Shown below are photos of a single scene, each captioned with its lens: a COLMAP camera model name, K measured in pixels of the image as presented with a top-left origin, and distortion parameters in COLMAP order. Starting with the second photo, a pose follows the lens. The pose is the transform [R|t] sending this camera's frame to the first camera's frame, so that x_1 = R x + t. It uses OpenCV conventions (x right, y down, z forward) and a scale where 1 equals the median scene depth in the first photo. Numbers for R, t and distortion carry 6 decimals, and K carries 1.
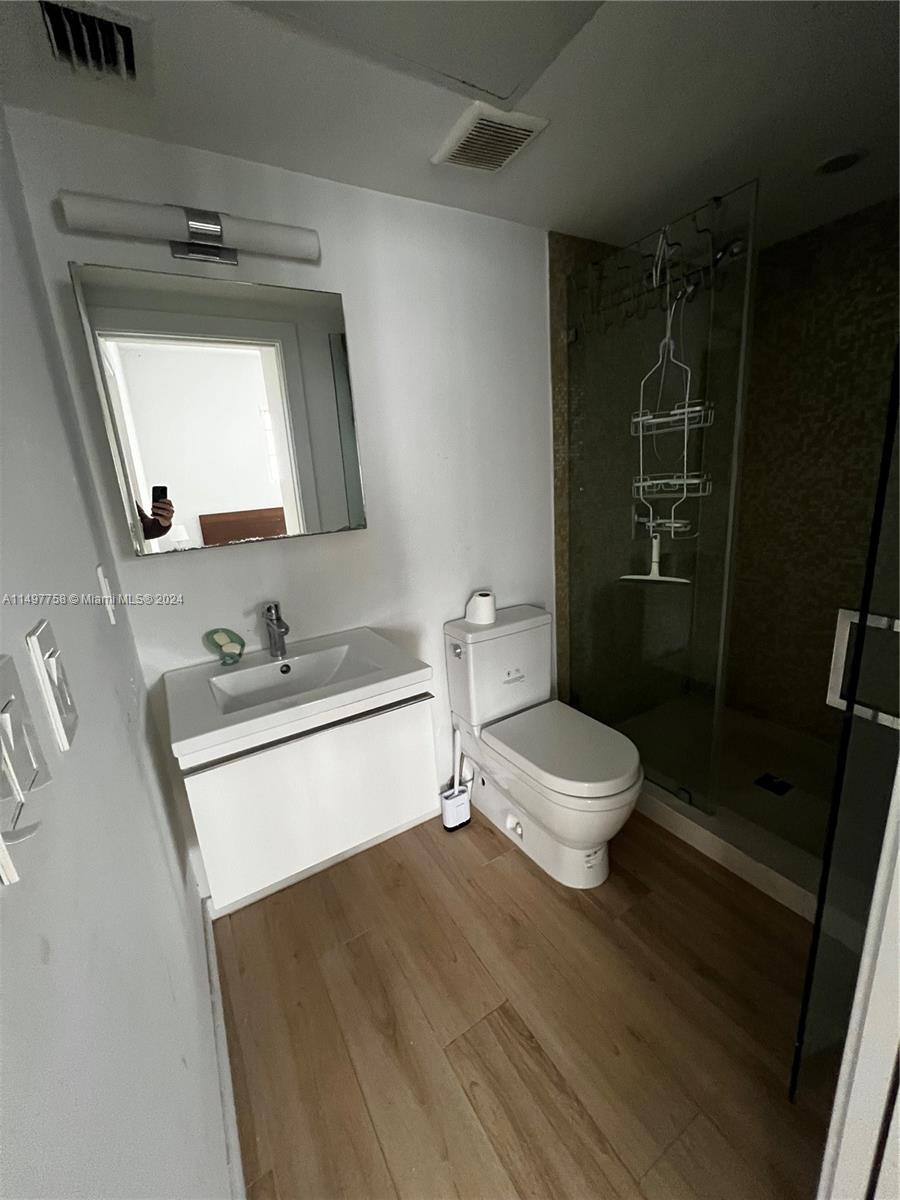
lens RADIAL K [[487.5, 0, 449.0], [0, 487.5, 598.7], [0, 0, 1]] dist [-0.002629, 0.000654]
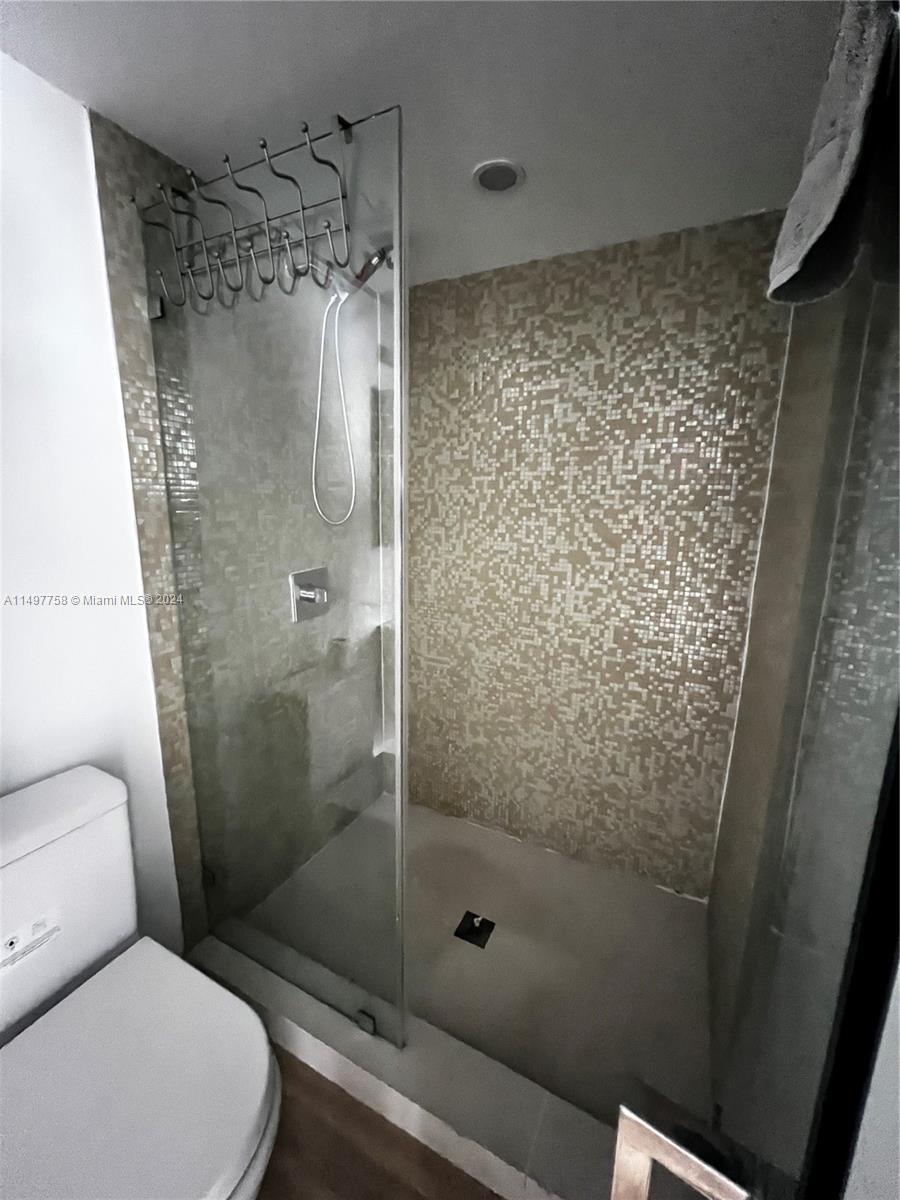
lens RADIAL K [[487.5, 0, 450.4], [0, 487.5, 597.9], [0, 0, 1]] dist [-0.002629, 0.000654]
pose [[0.844501, -0.021918, 0.535105, 0.218179], [0.057983, 0.997031, -0.050669, -0.124338], [-0.532405, 0.073817, 0.843265, 0.308630]]
